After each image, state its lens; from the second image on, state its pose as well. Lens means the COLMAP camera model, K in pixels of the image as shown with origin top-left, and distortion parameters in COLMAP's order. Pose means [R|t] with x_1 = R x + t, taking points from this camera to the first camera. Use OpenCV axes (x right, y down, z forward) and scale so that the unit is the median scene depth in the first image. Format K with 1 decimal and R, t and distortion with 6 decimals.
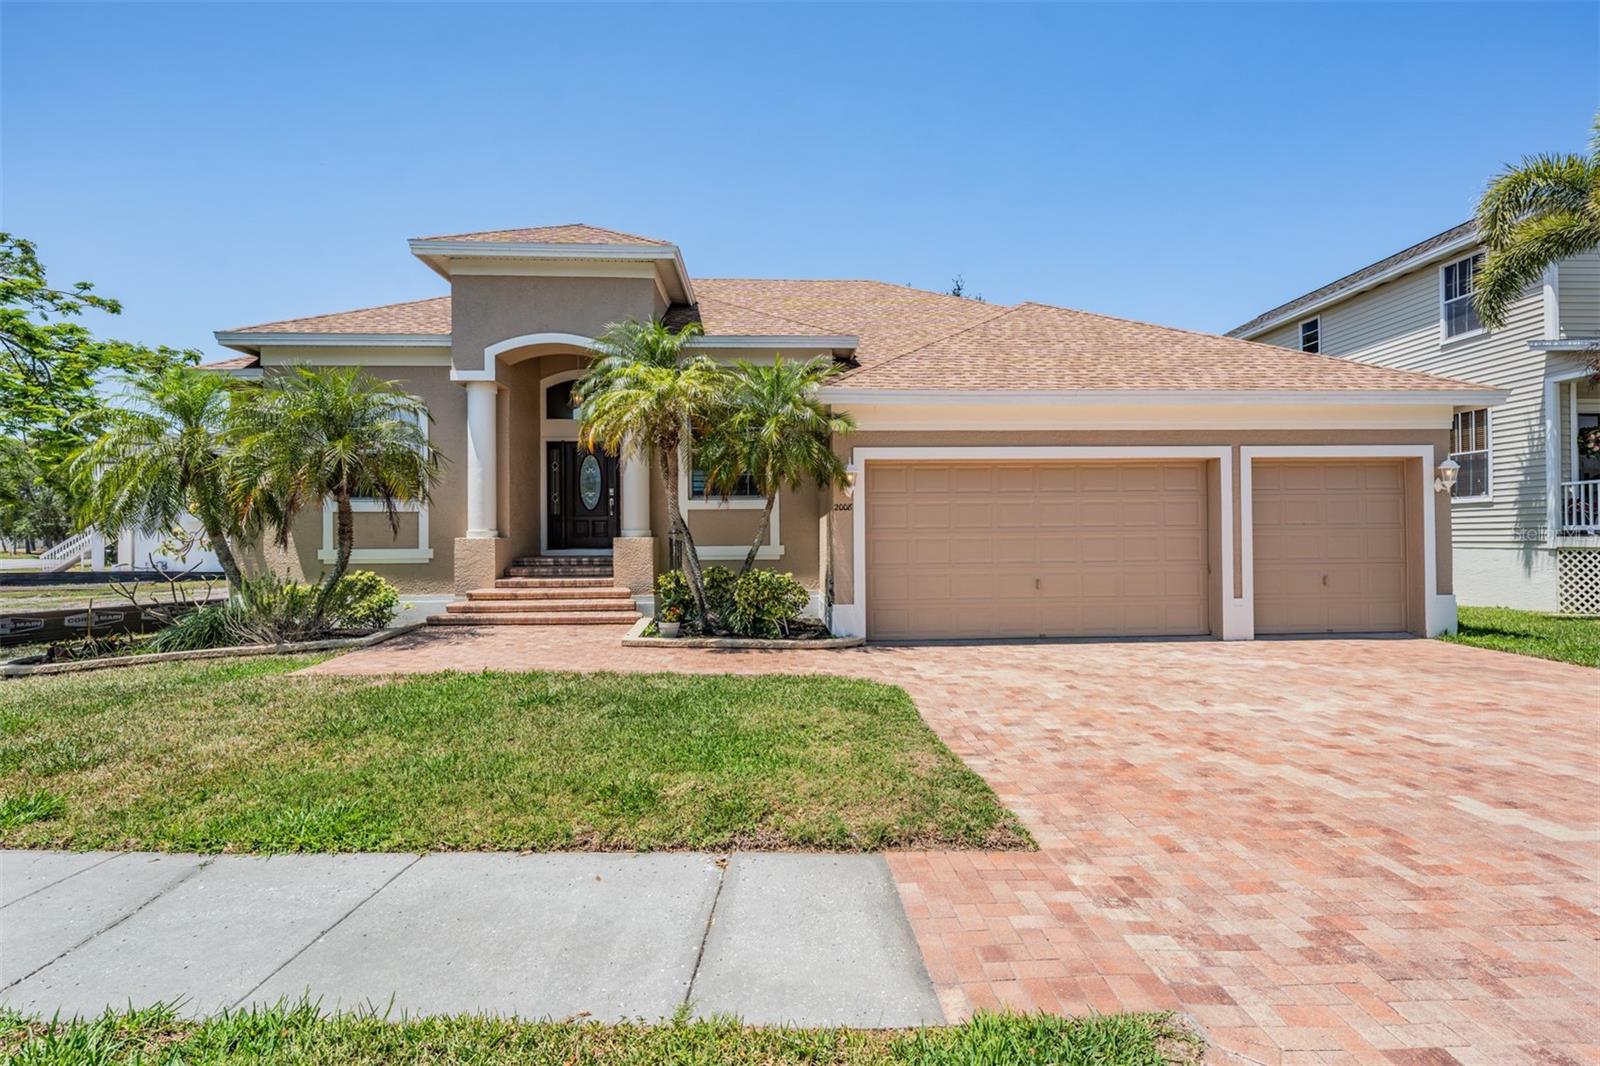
lens RADIAL K [[713.5, 0, 796.3], [0, 713.5, 528.3], [0, 0, 1]] dist [0.001006, 0.000190]
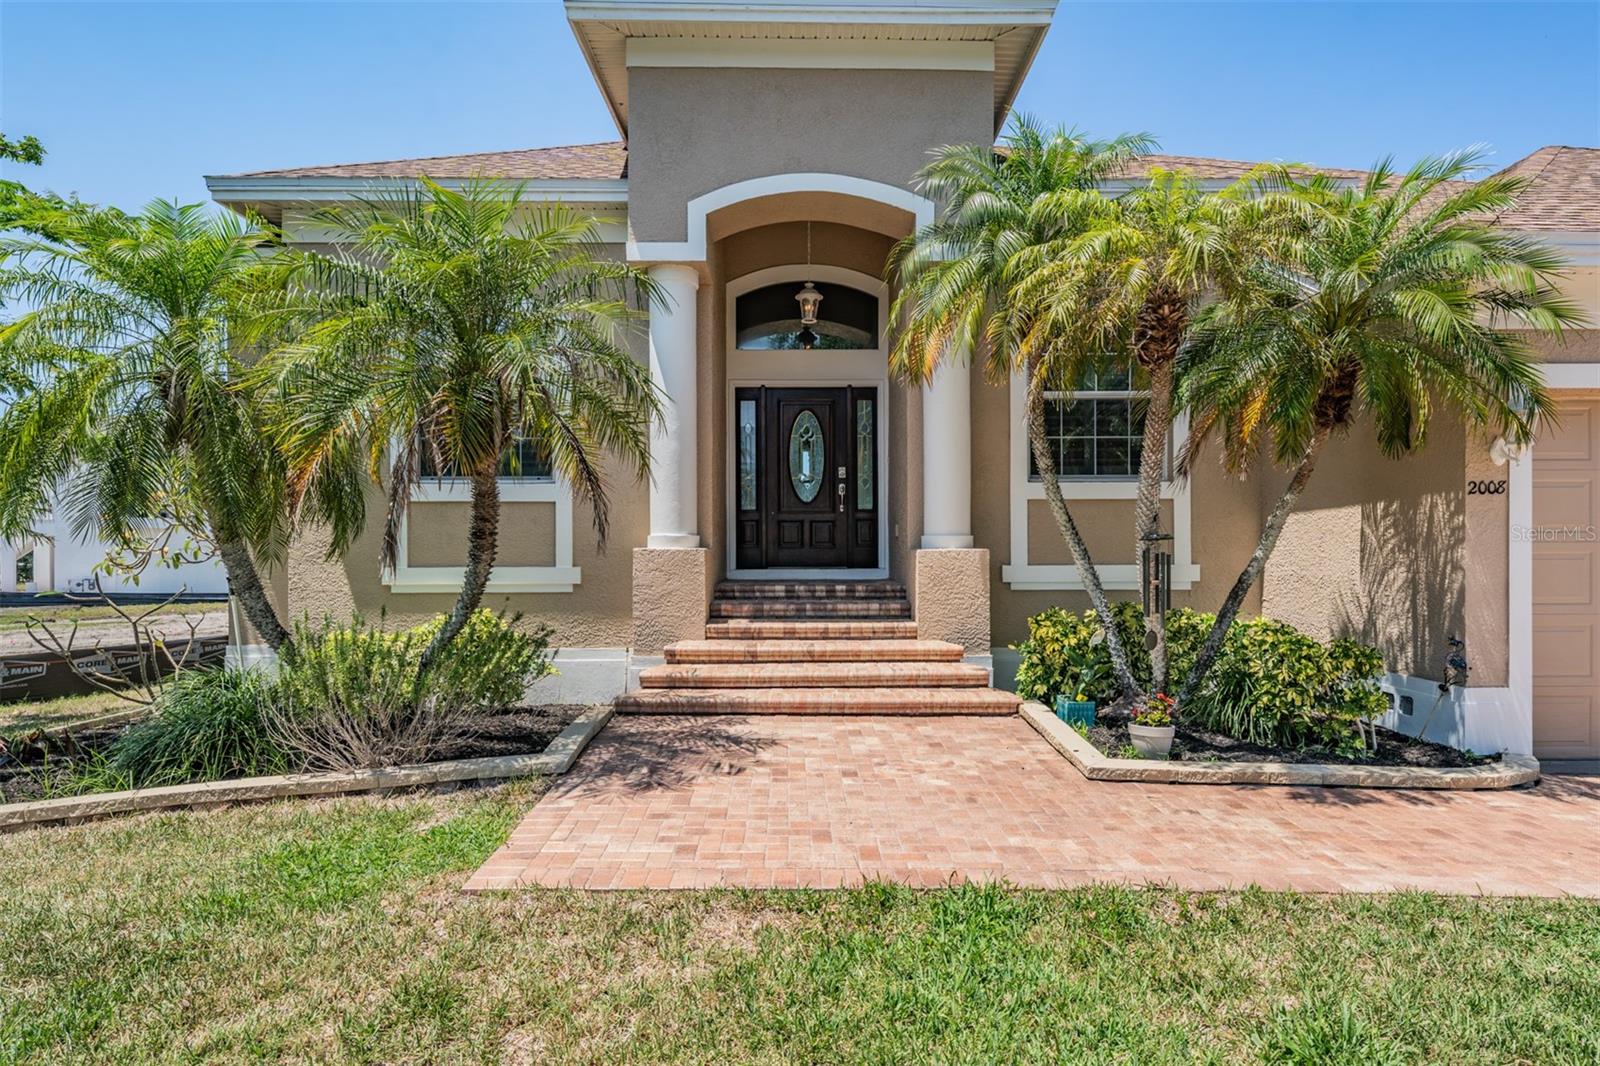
lens RADIAL K [[871.4, 0, 802.8], [0, 871.4, 550.3], [0, 0, 1]] dist [0.002581, -0.000472]
pose [[0.999341, 0.004616, -0.035996, -0.359866], [-0.004253, 0.999940, 0.010137, 0.008743], [0.036041, -0.009977, 0.999301, 0.370704]]
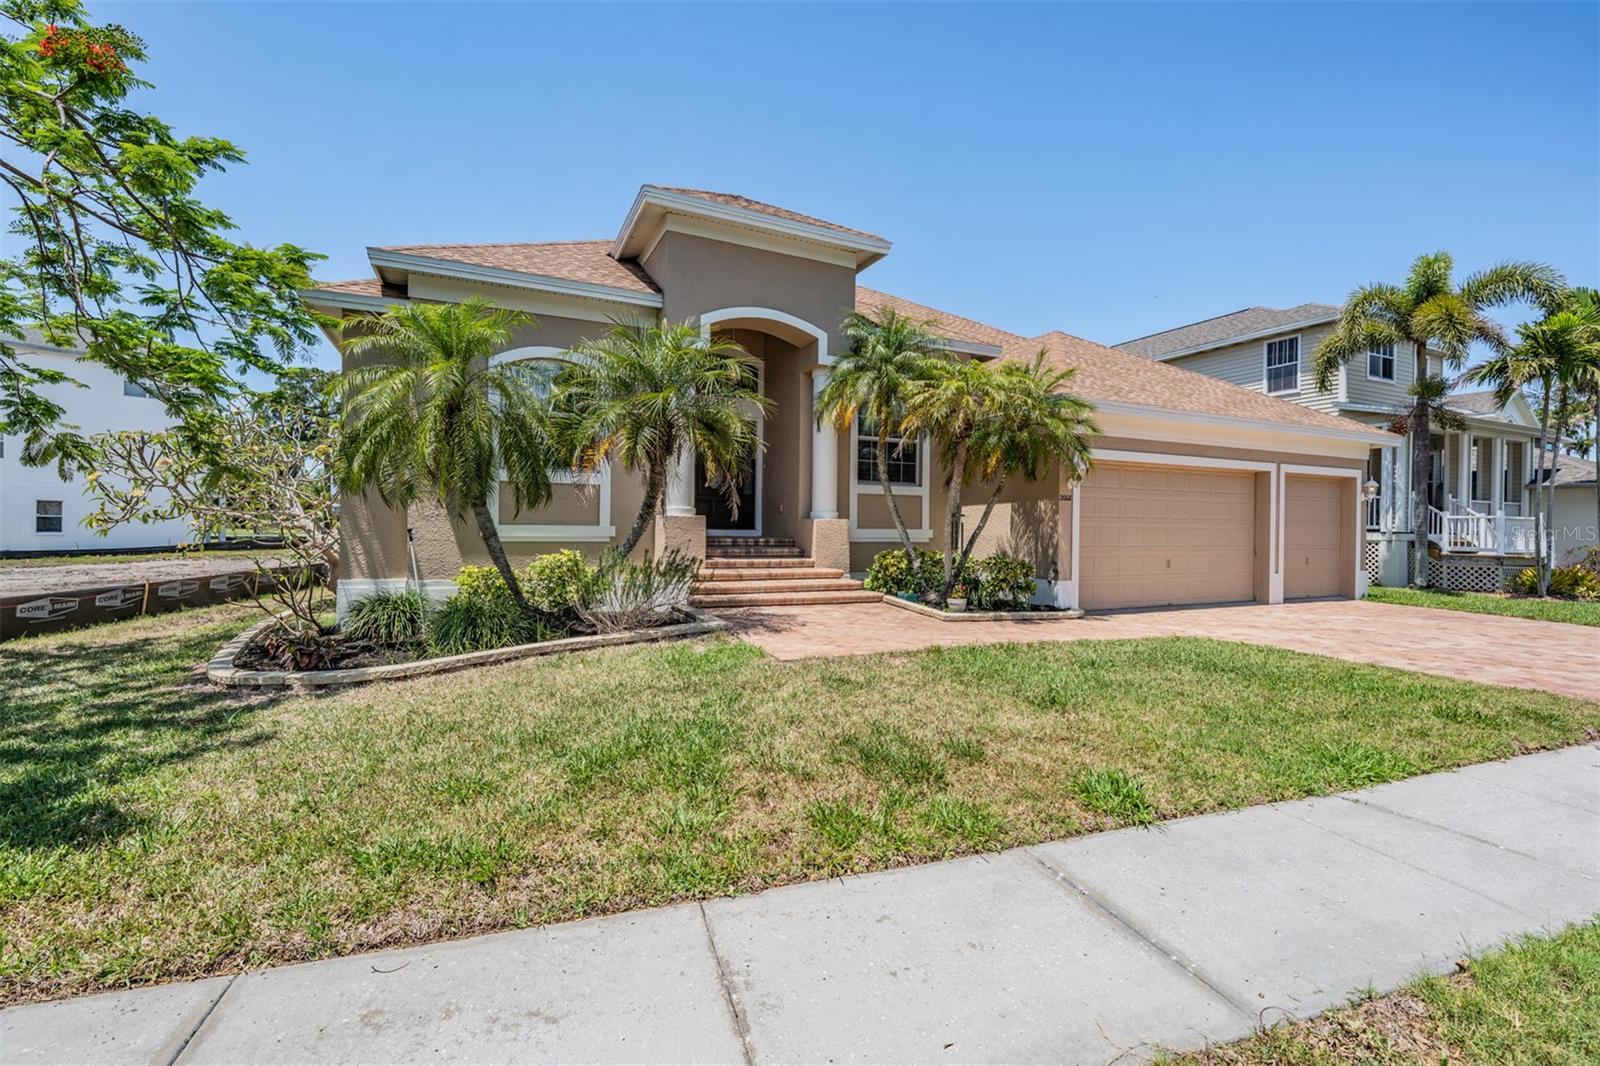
lens RADIAL K [[691.7, 0, 799.3], [0, 691.7, 520.1], [0, 0, 1]] dist [0.000534, -0.000008]
pose [[0.923138, 0.022826, 0.383792, -0.736794], [-0.026395, 0.999643, 0.004035, 0.013123], [-0.383563, -0.013855, 0.923411, 0.112840]]
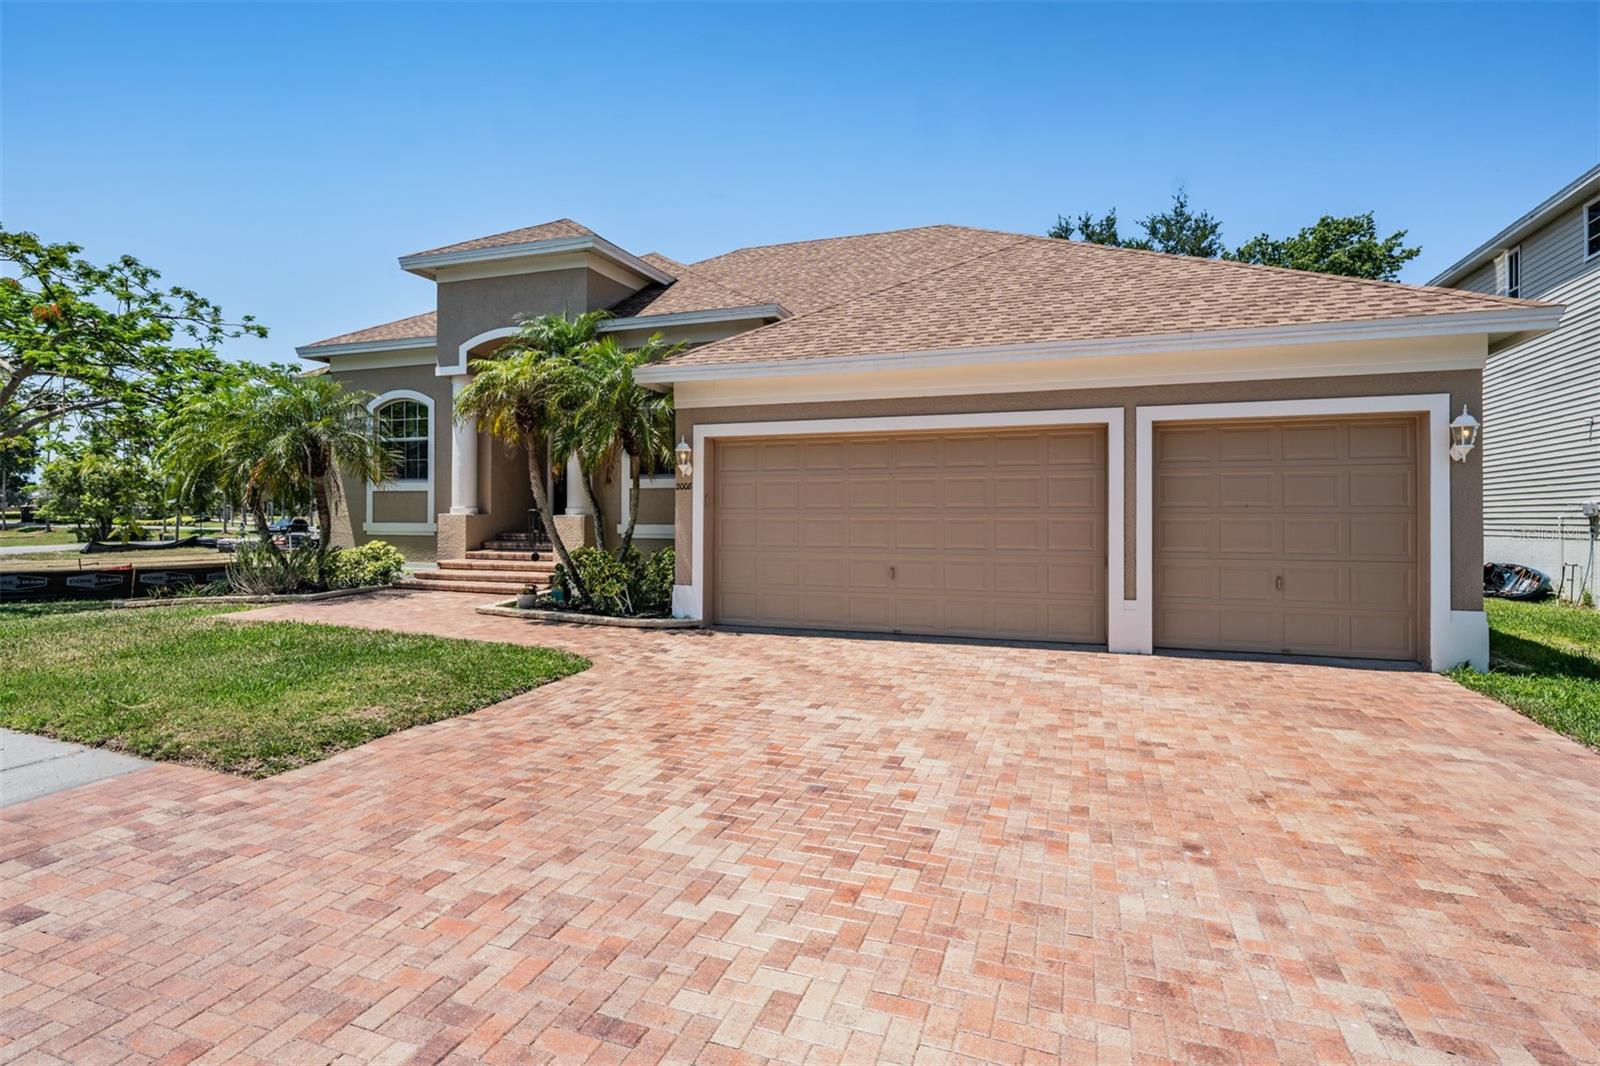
lens RADIAL K [[798.8, 0, 791.8], [0, 798.8, 509.7], [0, 0, 1]] dist [0.001913, 0.000084]
pose [[0.923497, 0.007679, -0.383529, 0.595969], [-0.005611, 0.999963, 0.006512, -0.005362], [0.383565, -0.003862, 0.923506, 0.038228]]
